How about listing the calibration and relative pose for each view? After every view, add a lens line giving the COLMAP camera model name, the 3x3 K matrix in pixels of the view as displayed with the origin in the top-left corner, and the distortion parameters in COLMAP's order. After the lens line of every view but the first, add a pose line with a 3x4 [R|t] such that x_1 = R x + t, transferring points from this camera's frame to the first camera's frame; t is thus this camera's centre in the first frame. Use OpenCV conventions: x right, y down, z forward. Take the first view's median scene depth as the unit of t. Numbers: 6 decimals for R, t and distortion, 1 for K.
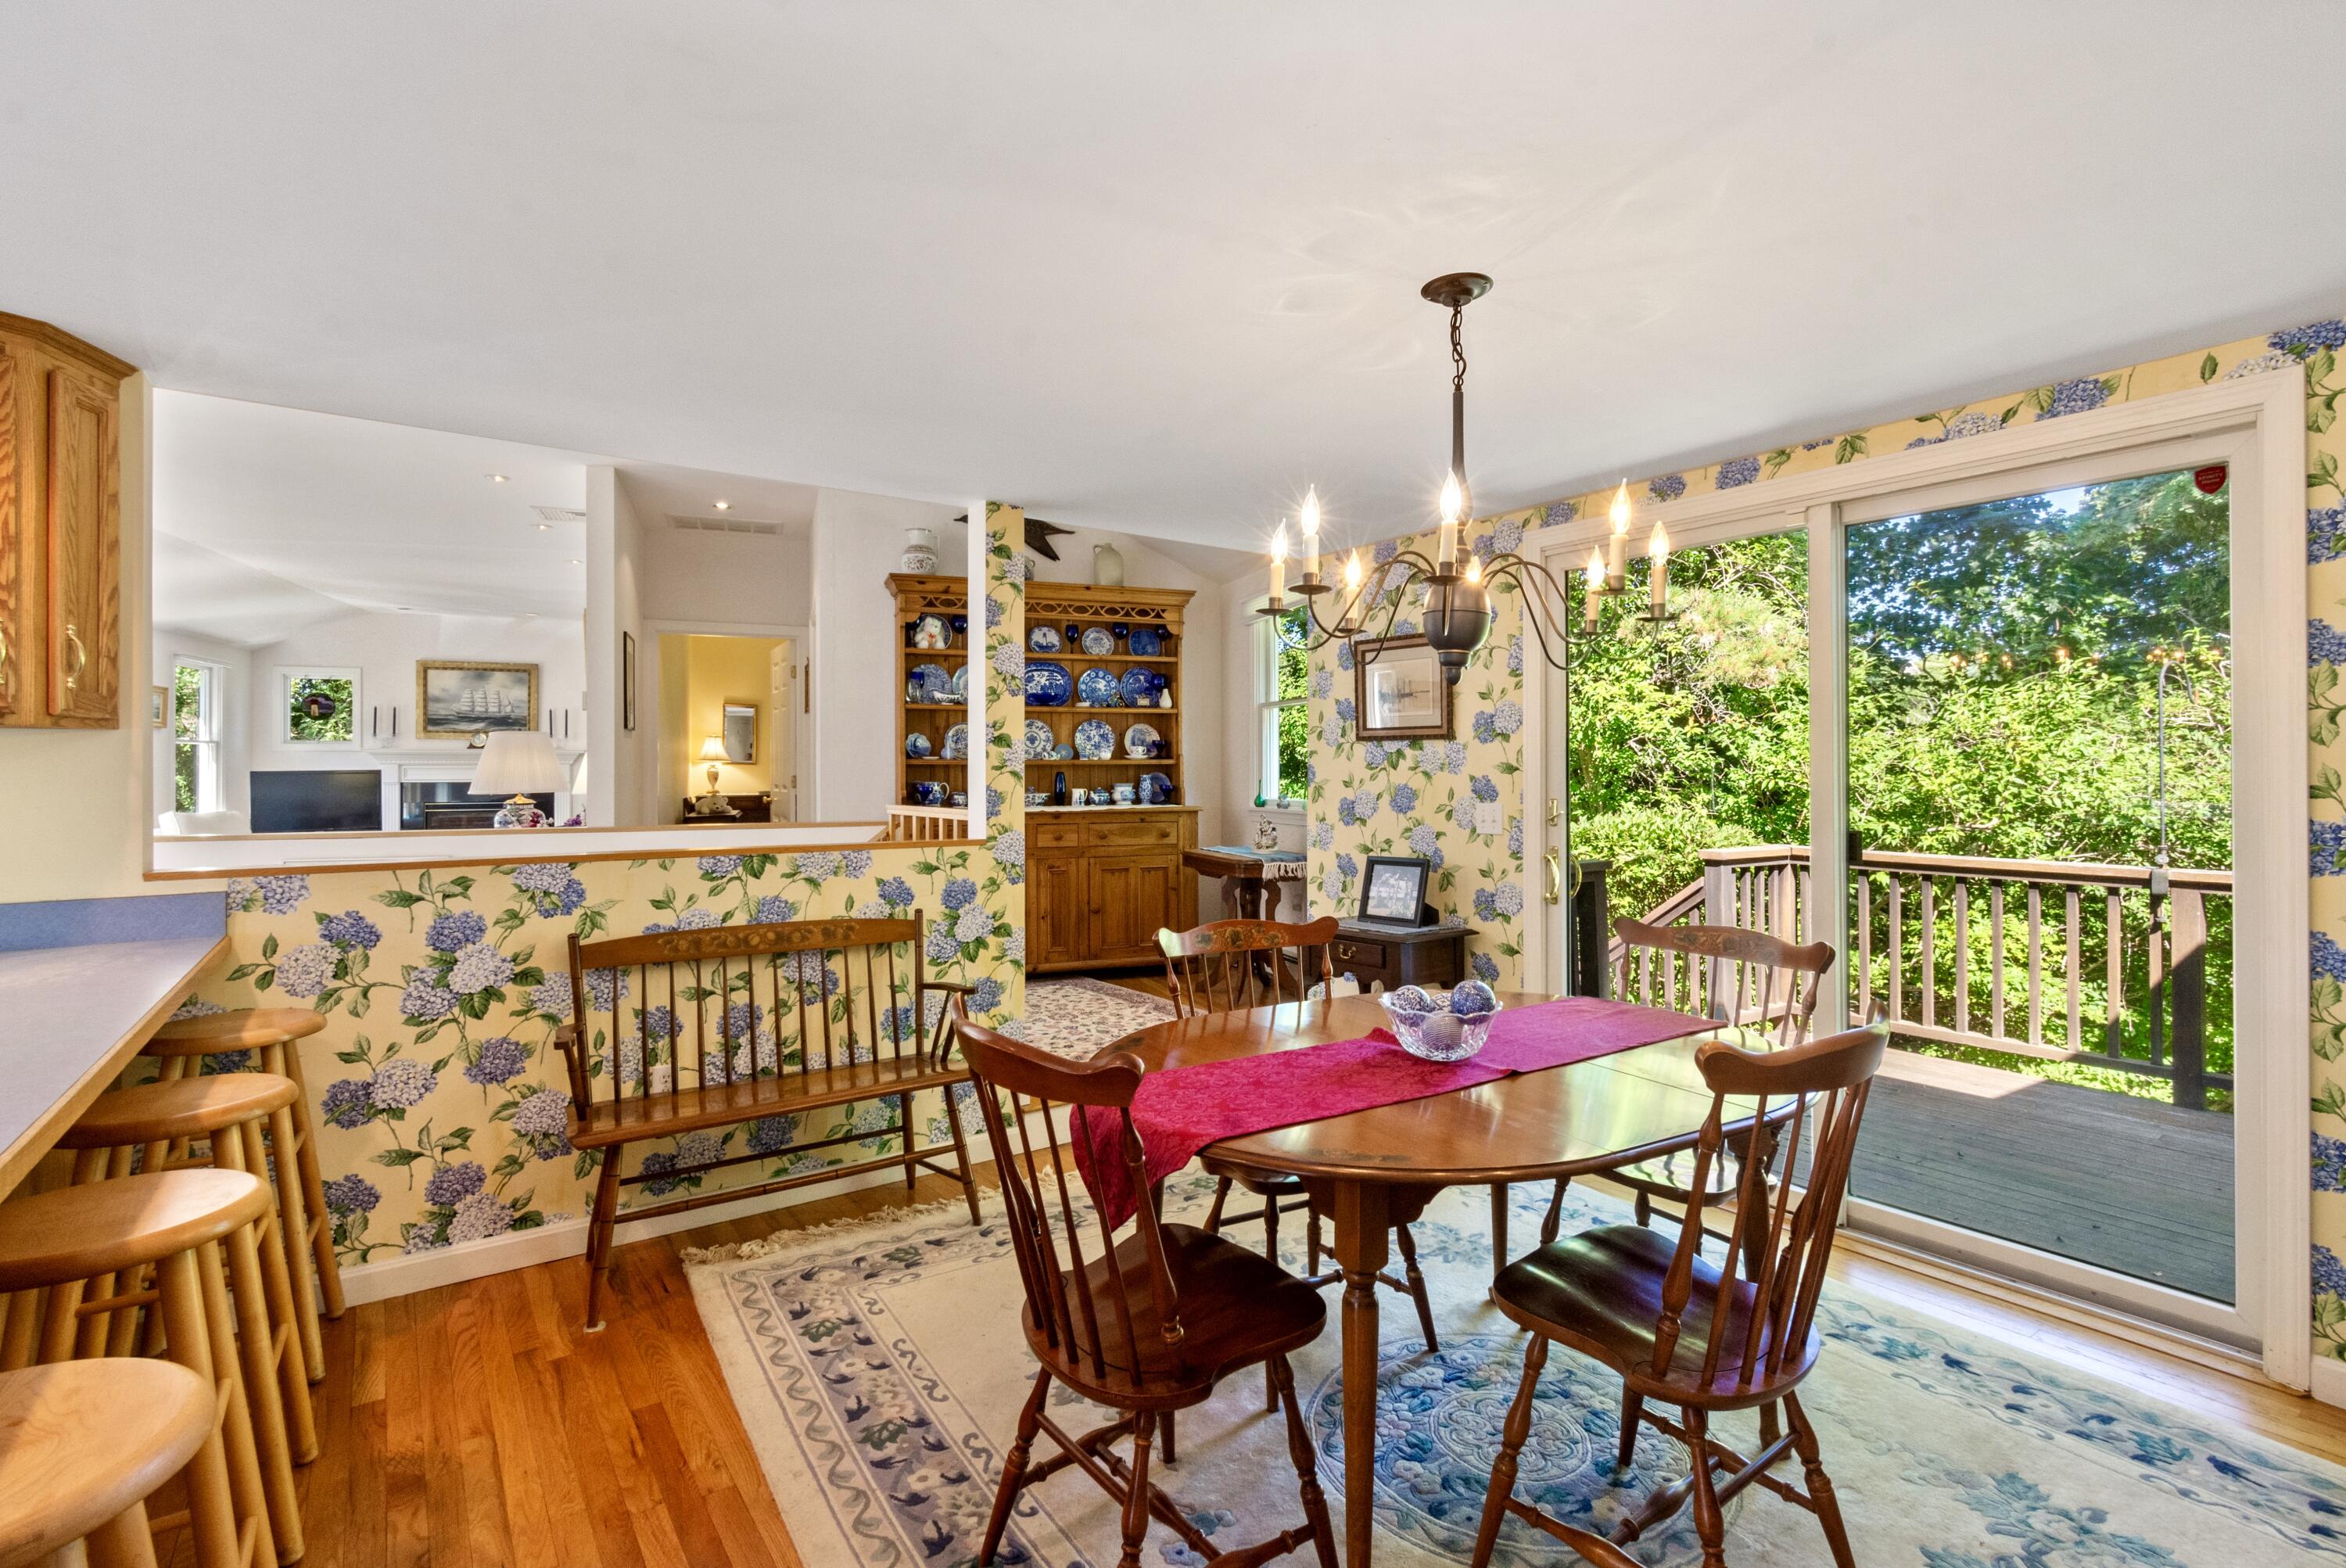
lens RADIAL K [[1082.8, 0, 1164.1], [0, 1082.8, 763.4], [0, 0, 1]] dist [0.002641, -0.000007]
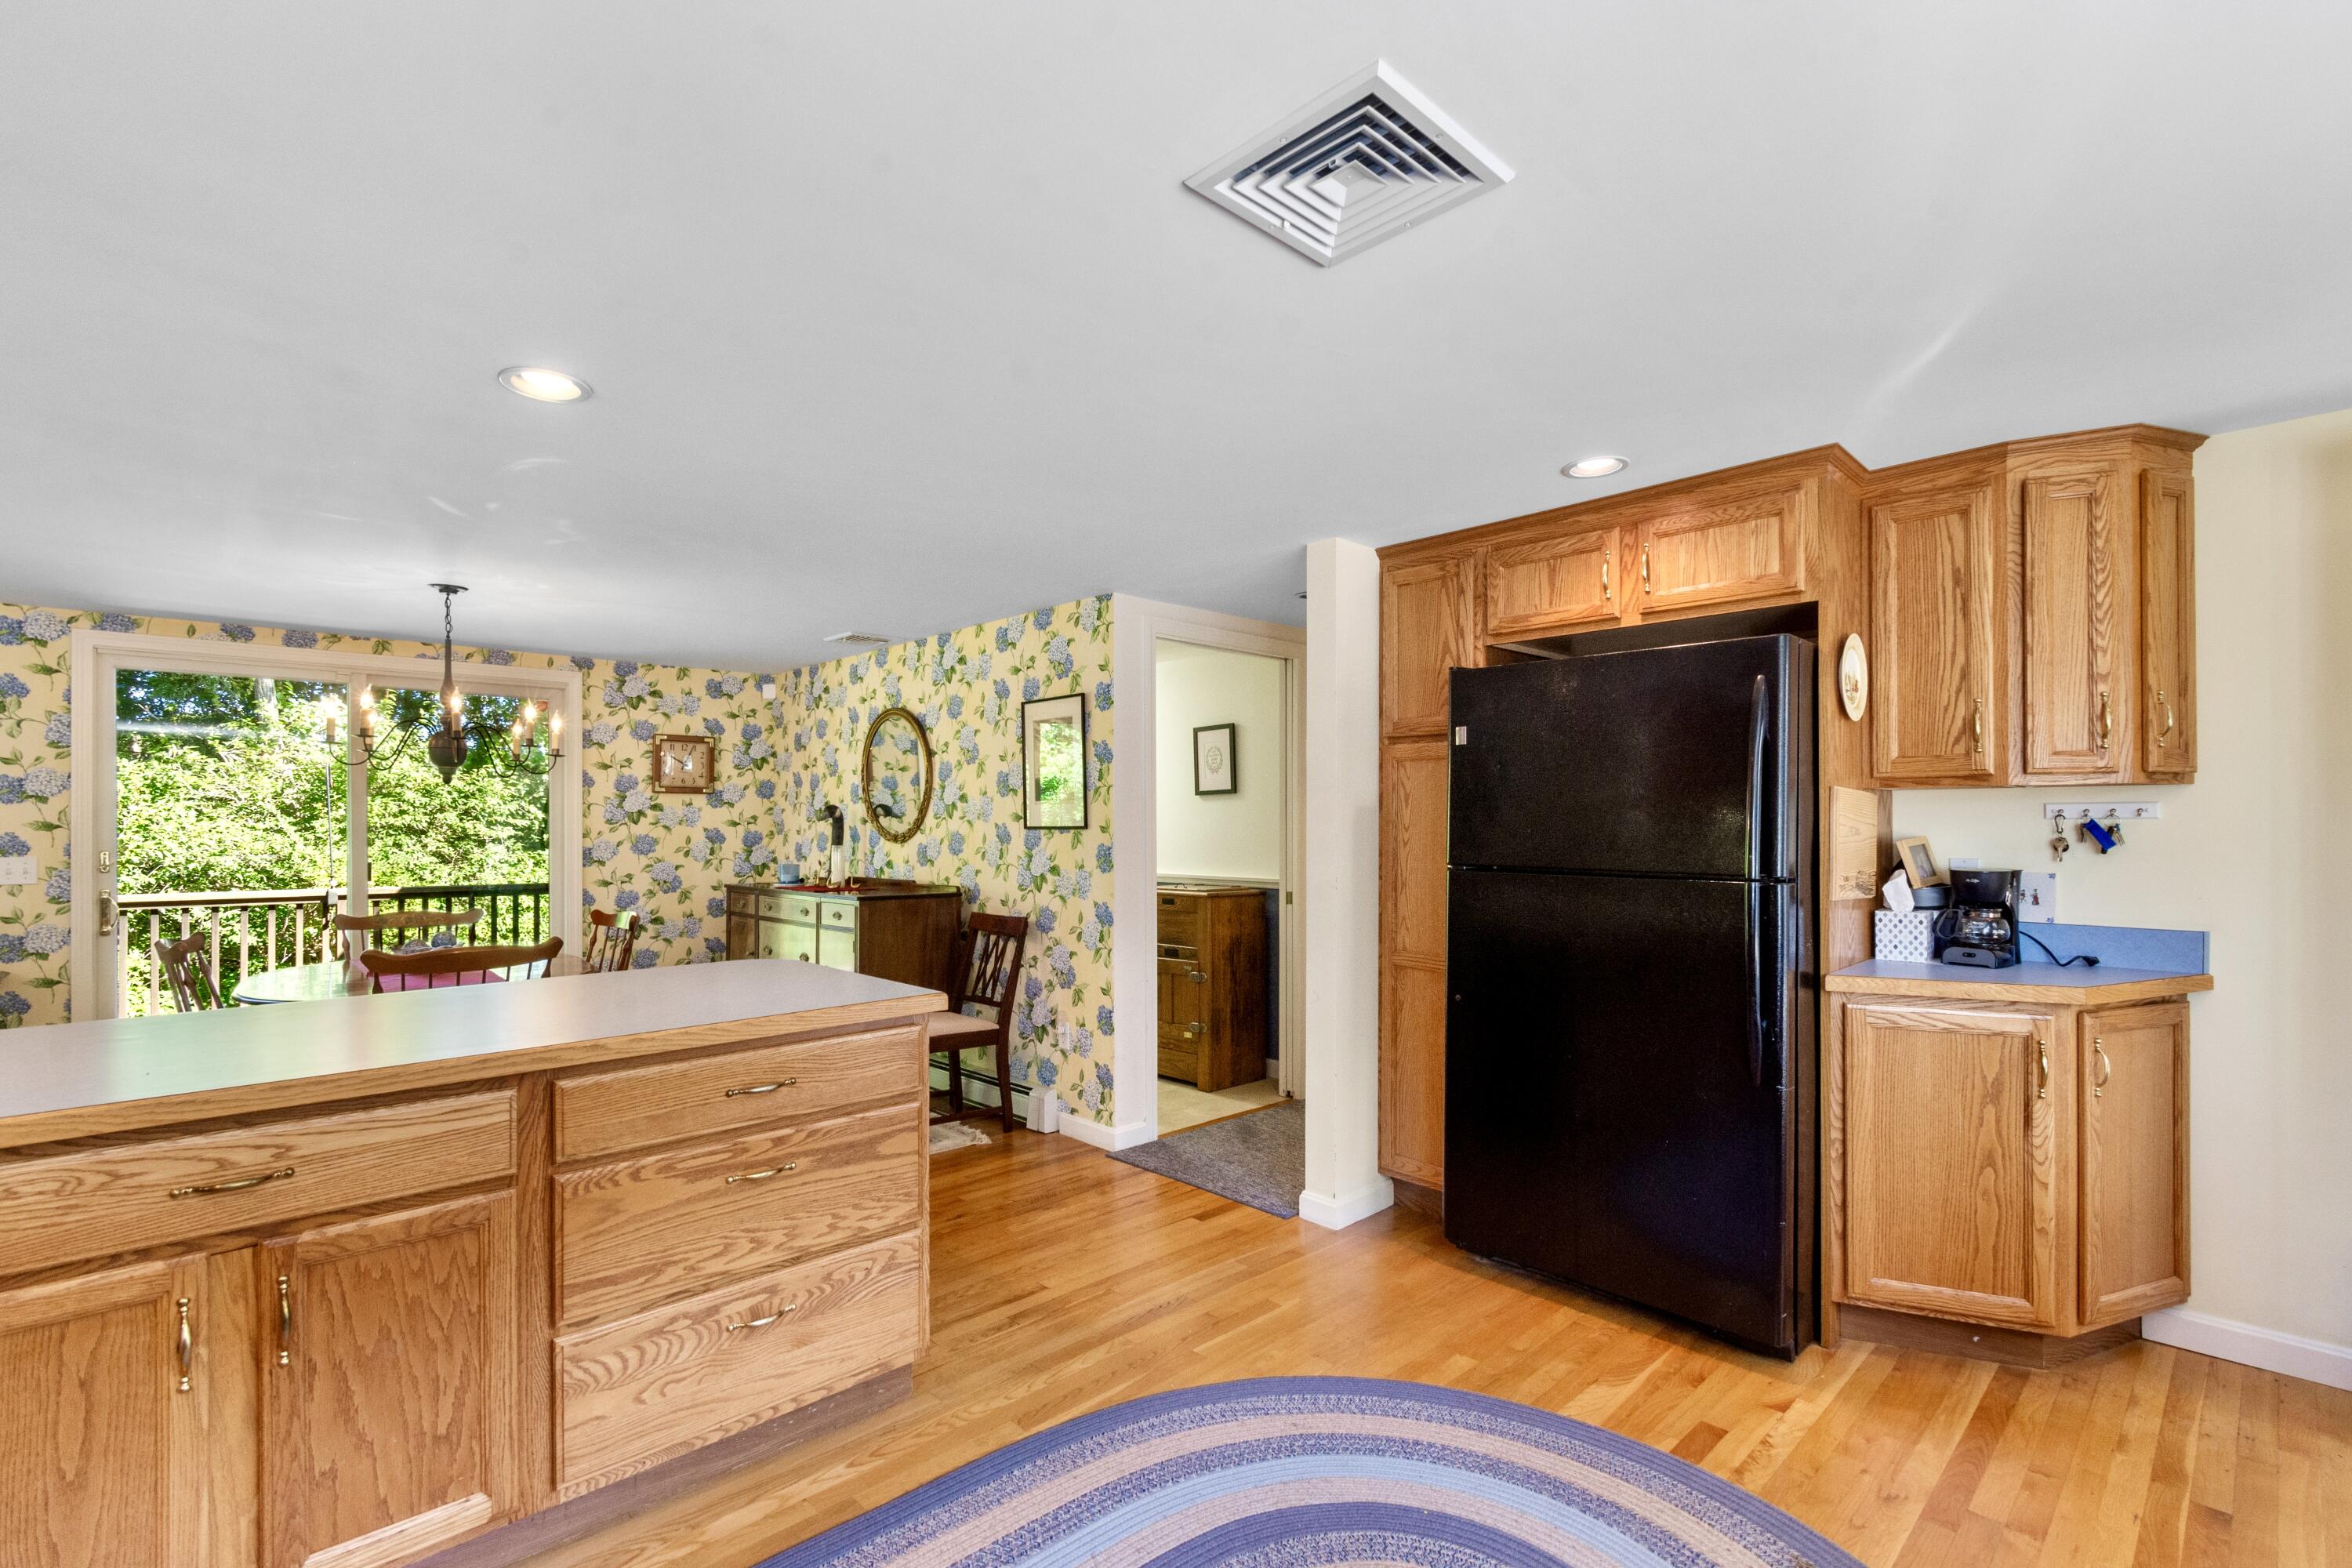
lens RADIAL K [[1067.3, 0, 1194.7], [0, 1067.3, 821.5], [0, 0, 1]] dist [-0.001153, -0.000705]
pose [[-0.157197, 0.007455, 0.987539, -1.330377], [-0.003010, 0.999963, -0.008028, 0.006599], [-0.987563, -0.004234, -0.157168, -0.046843]]
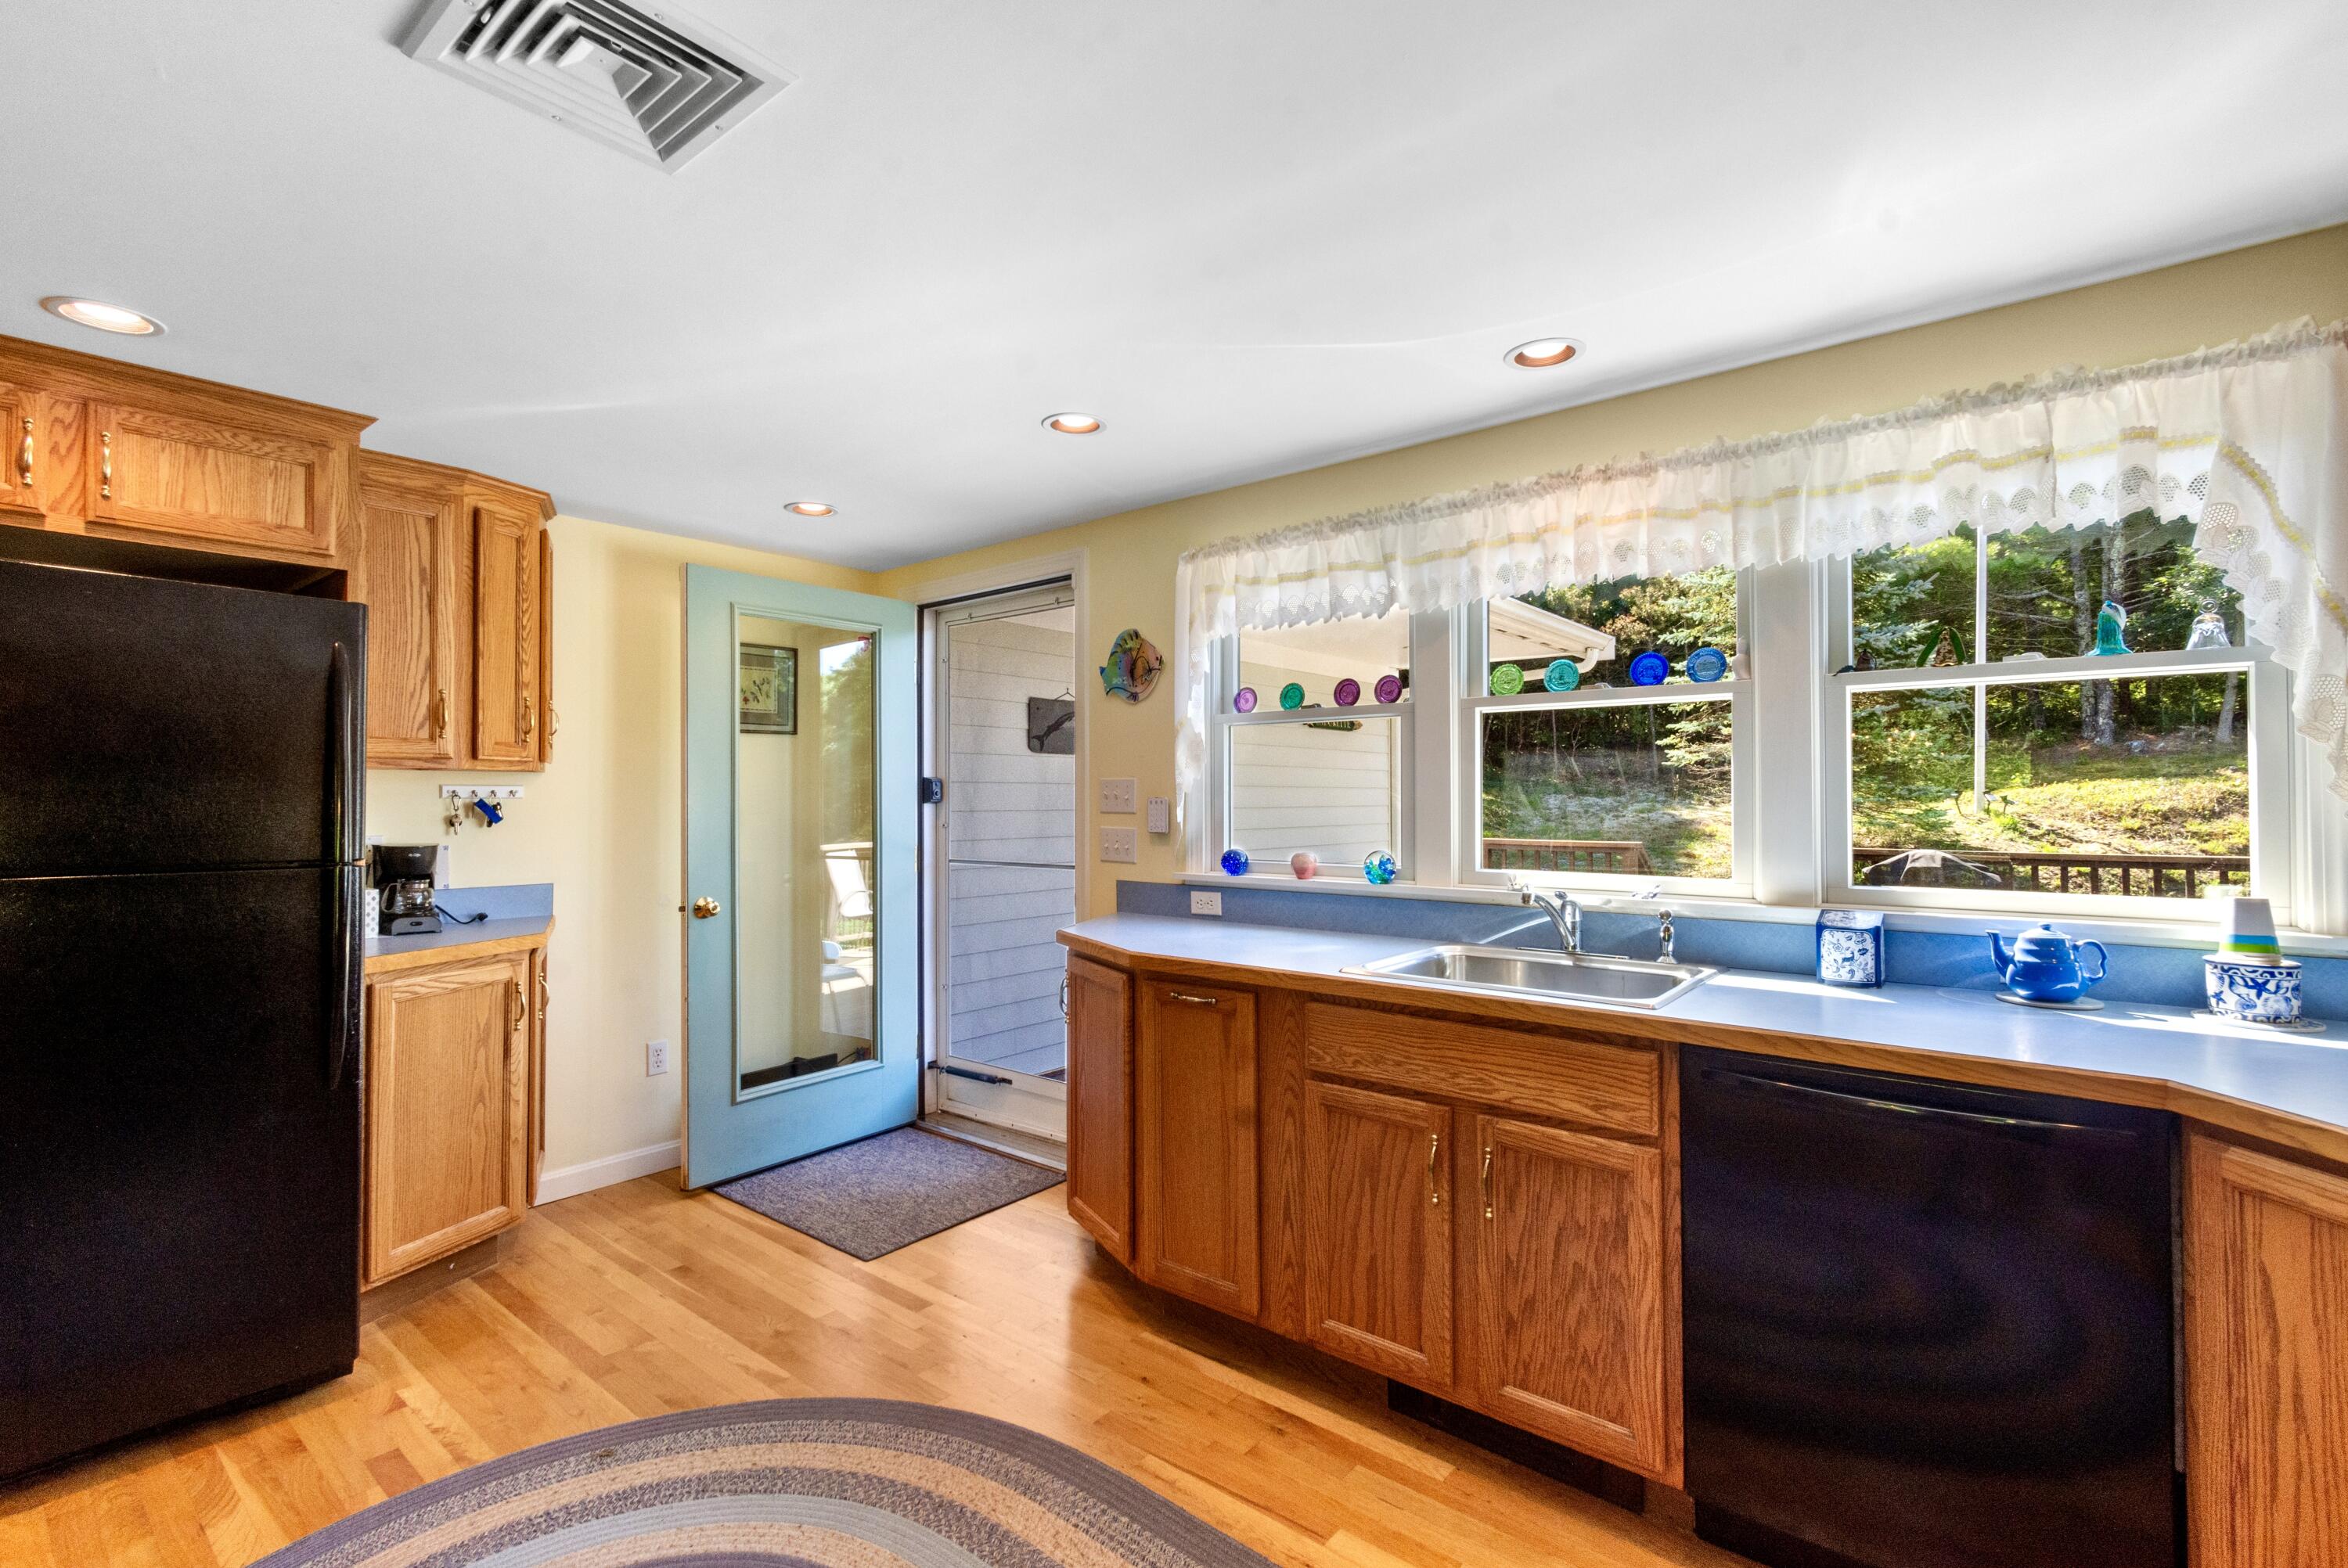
lens RADIAL K [[1050.5, 0, 1181.0], [0, 1050.5, 784.5], [0, 0, 1]] dist [0.000436, -0.000470]
pose [[-0.963173, 0.003586, -0.268860, -0.943616], [0.008593, 0.999811, -0.017446, 0.005438], [0.268747, -0.019114, -0.963021, 0.294129]]
